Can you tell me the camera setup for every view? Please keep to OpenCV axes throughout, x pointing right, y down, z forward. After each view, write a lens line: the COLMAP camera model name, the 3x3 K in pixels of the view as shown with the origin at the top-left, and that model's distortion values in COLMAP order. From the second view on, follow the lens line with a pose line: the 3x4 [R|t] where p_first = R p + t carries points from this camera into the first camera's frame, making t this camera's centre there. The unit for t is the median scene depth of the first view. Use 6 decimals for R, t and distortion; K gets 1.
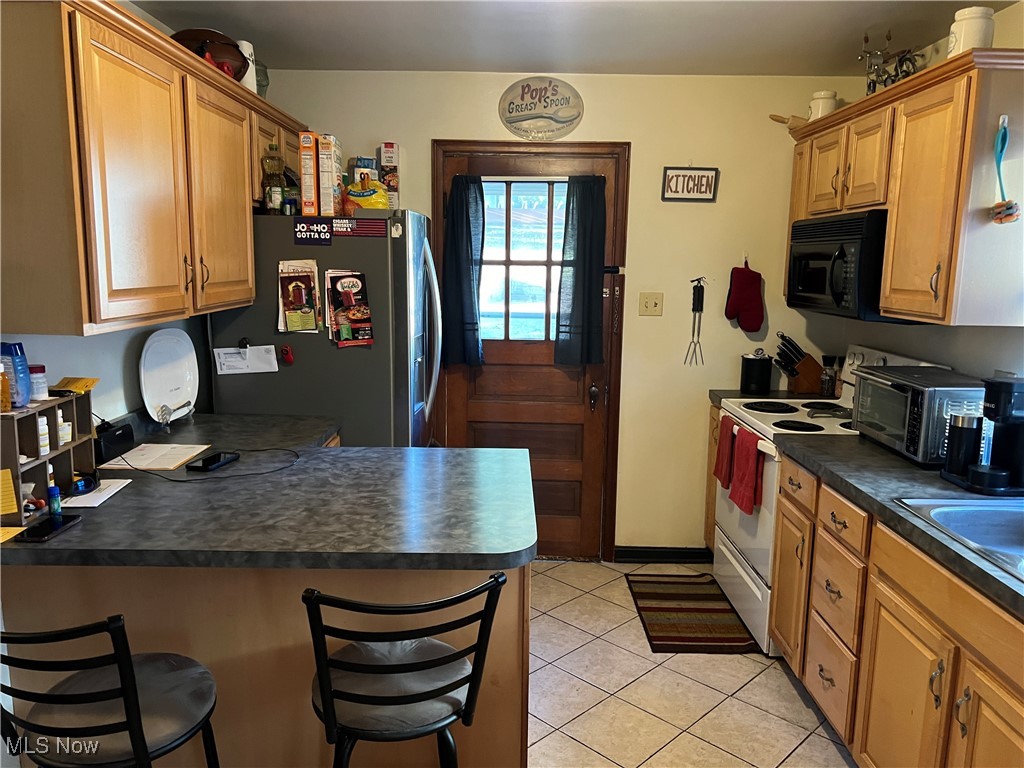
lens RADIAL K [[765.8, 0, 507.3], [0, 765.8, 388.5], [0, 0, 1]] dist [0.041646, -0.058949]
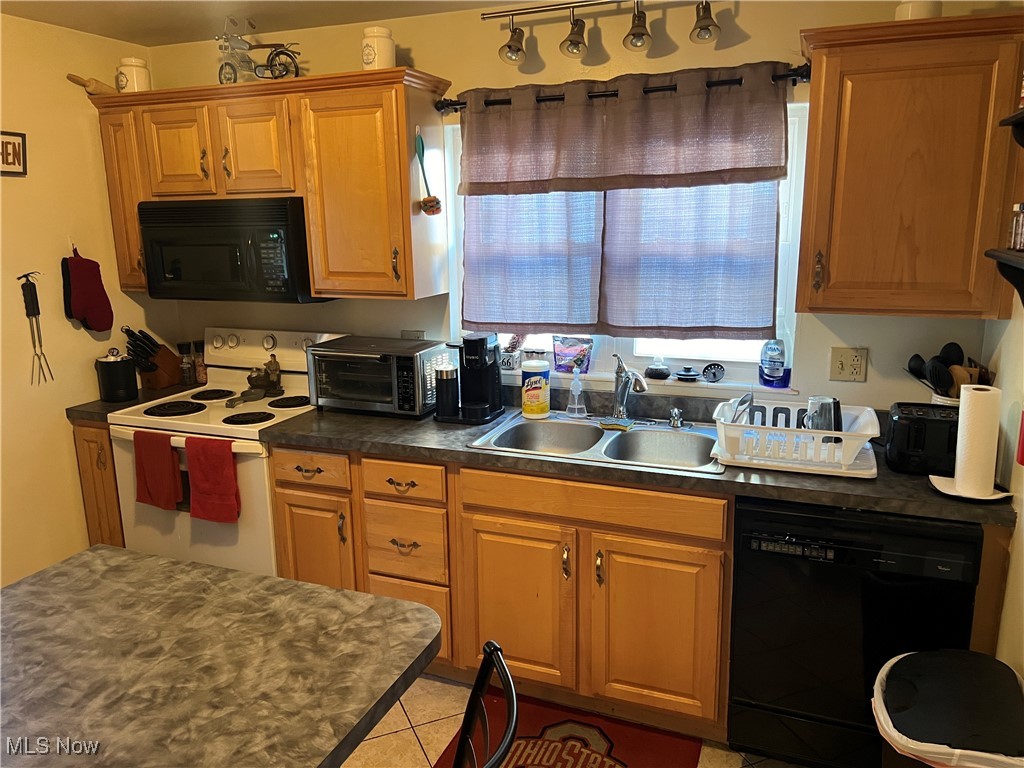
lens RADIAL K [[765.8, 0, 514.1], [0, 765.8, 383.5], [0, 0, 1]] dist [0.041646, -0.058949]
pose [[0.362625, -0.218600, 0.905935, -0.371300], [0.174312, 0.970854, 0.164492, -0.094780], [-0.915488, 0.098266, 0.390160, 0.305050]]
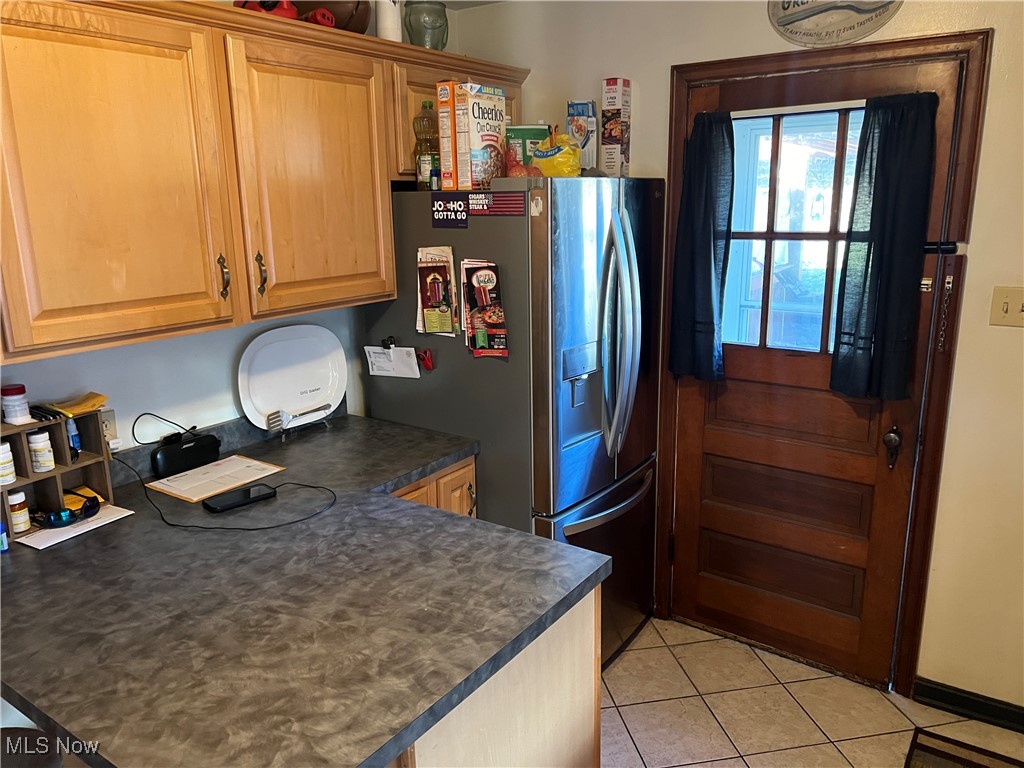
lens RADIAL K [[765.8, 0, 505.6], [0, 765.8, 384.9], [0, 0, 1]] dist [0.041646, -0.058949]
pose [[0.820220, 0.104047, -0.562507, 0.252695], [-0.063030, 0.993770, 0.091911, -0.098042], [0.568566, -0.039933, 0.821668, 0.360083]]
